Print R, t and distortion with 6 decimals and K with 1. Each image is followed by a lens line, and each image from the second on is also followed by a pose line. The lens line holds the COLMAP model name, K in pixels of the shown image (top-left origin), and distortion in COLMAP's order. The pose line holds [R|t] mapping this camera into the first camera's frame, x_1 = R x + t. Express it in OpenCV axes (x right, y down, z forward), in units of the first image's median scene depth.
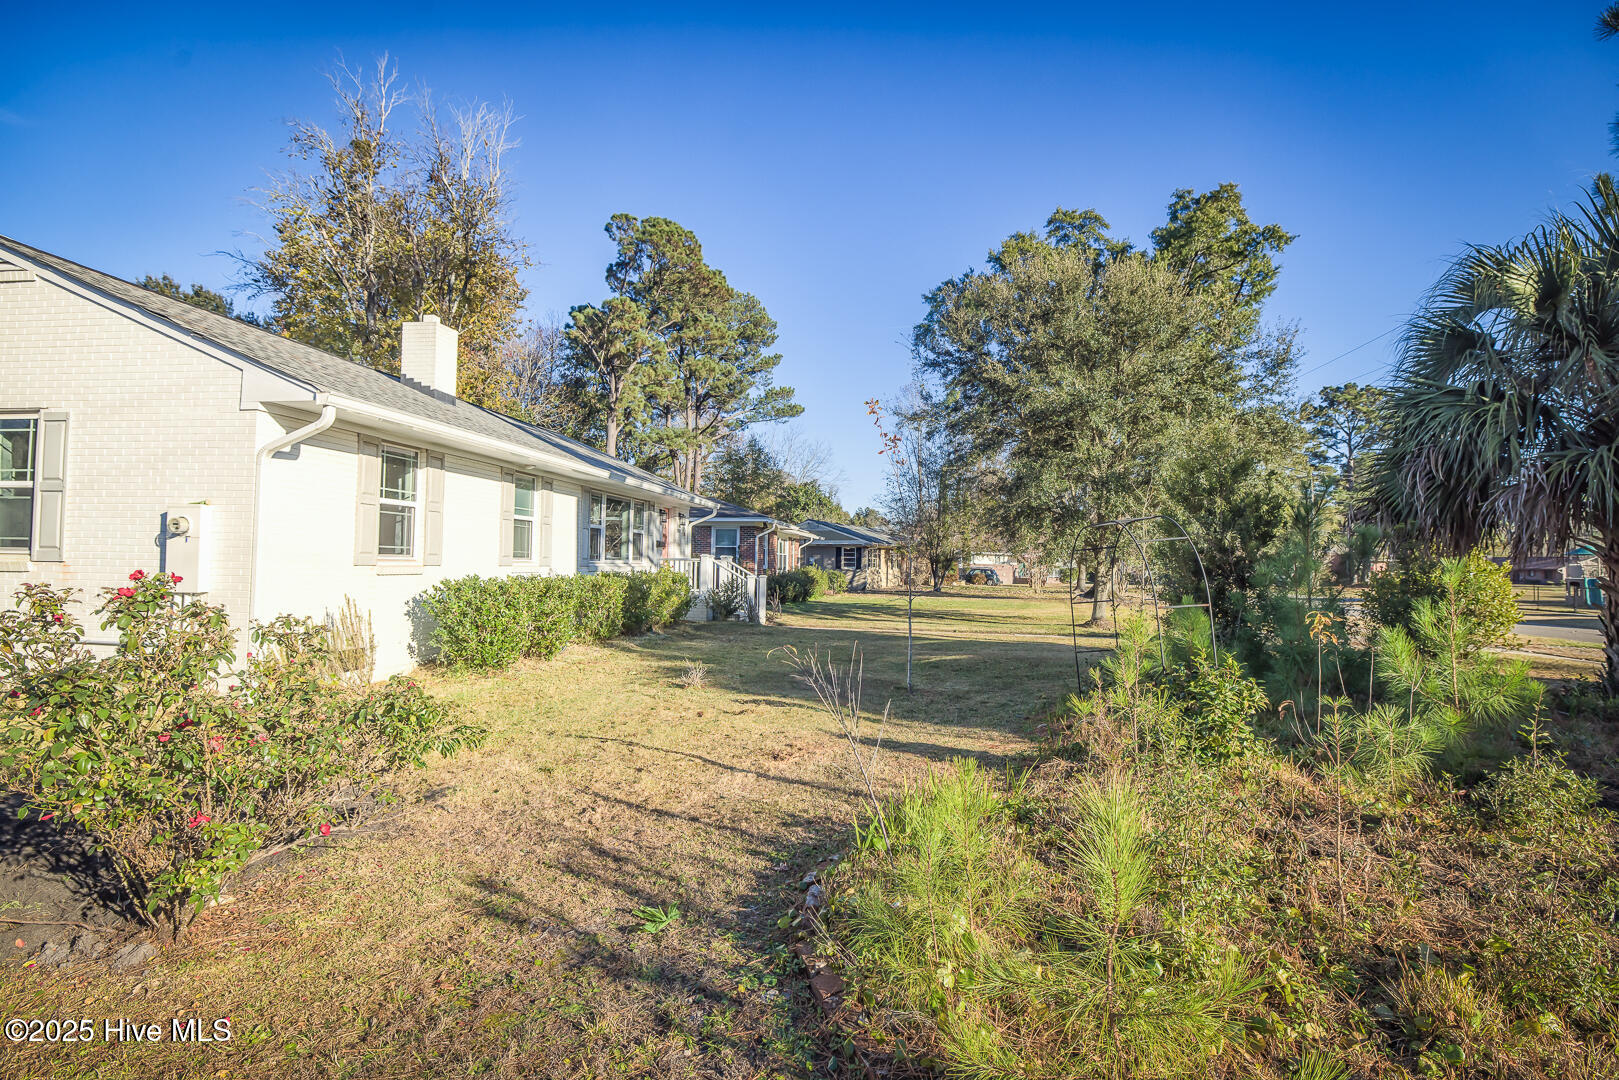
lens RADIAL K [[843.9, 0, 809.4], [0, 843.9, 533.0], [0, 0, 1]] dist [-0.002328, -0.000081]
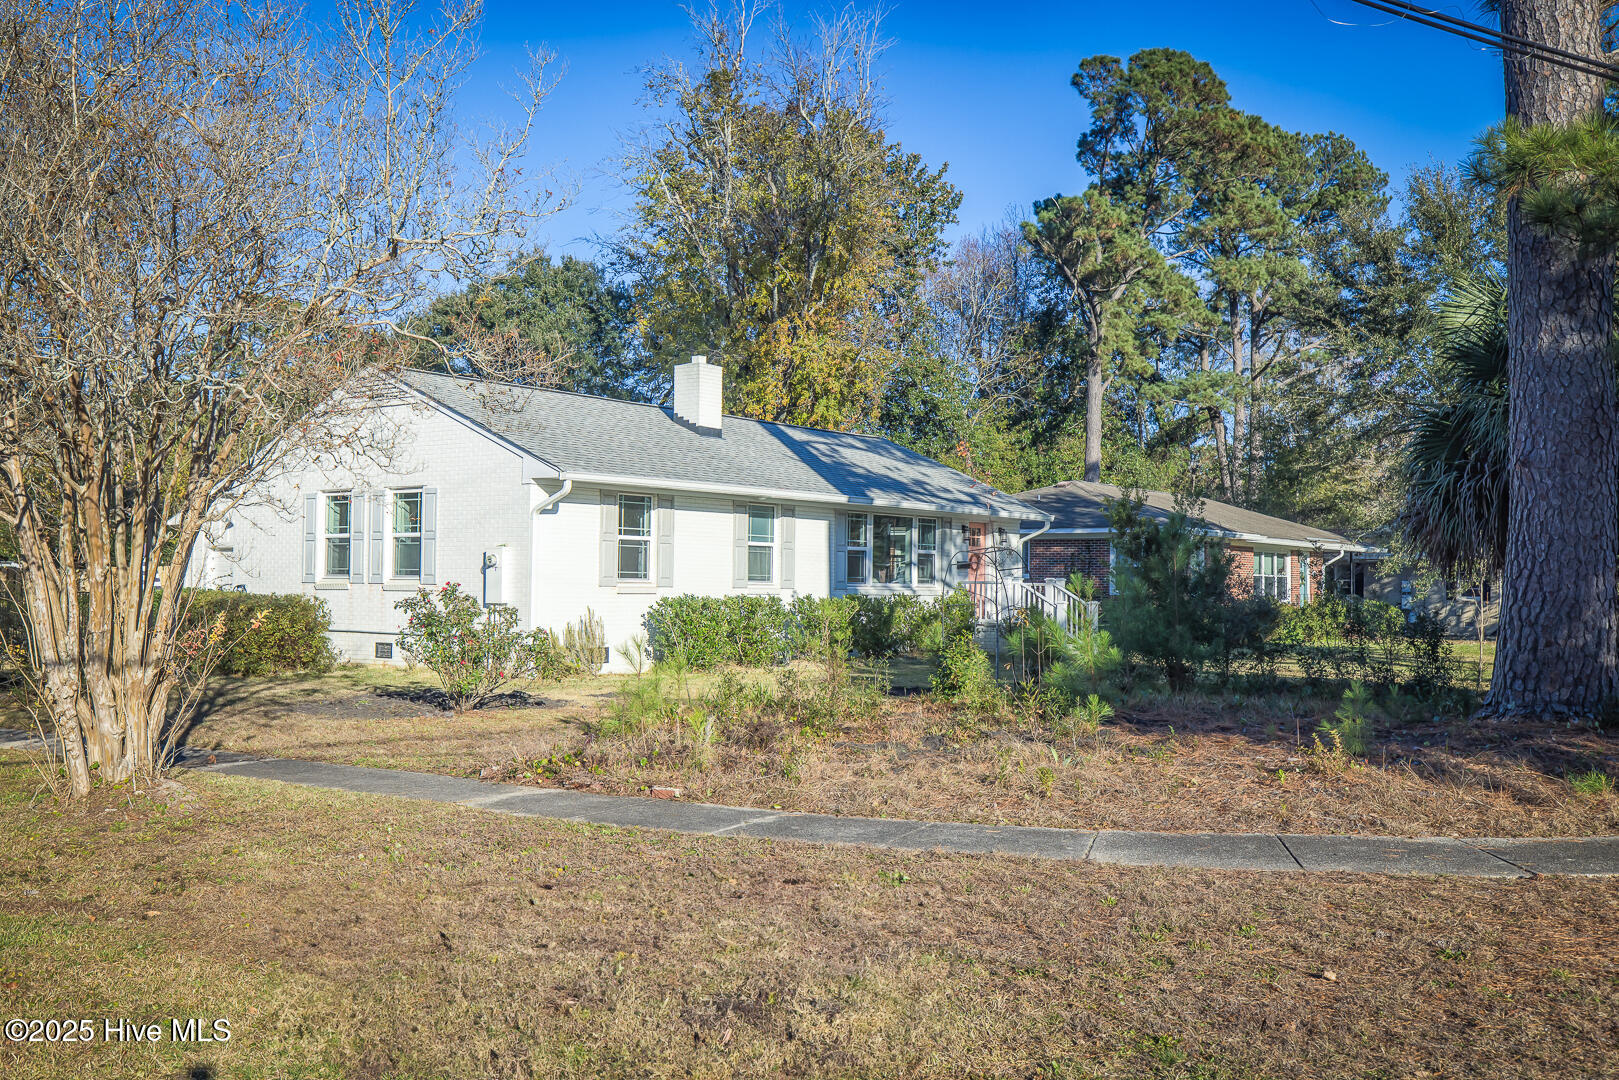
lens RADIAL K [[1644.9, 0, 809.3], [0, 1644.9, 541.0], [0, 0, 1]] dist [-0.010425, 0.000000]
pose [[0.870829, -0.021210, -0.491129, 0.698421], [0.021668, 0.999754, -0.004756, -0.009777], [0.491109, -0.006500, 0.871074, -0.755168]]
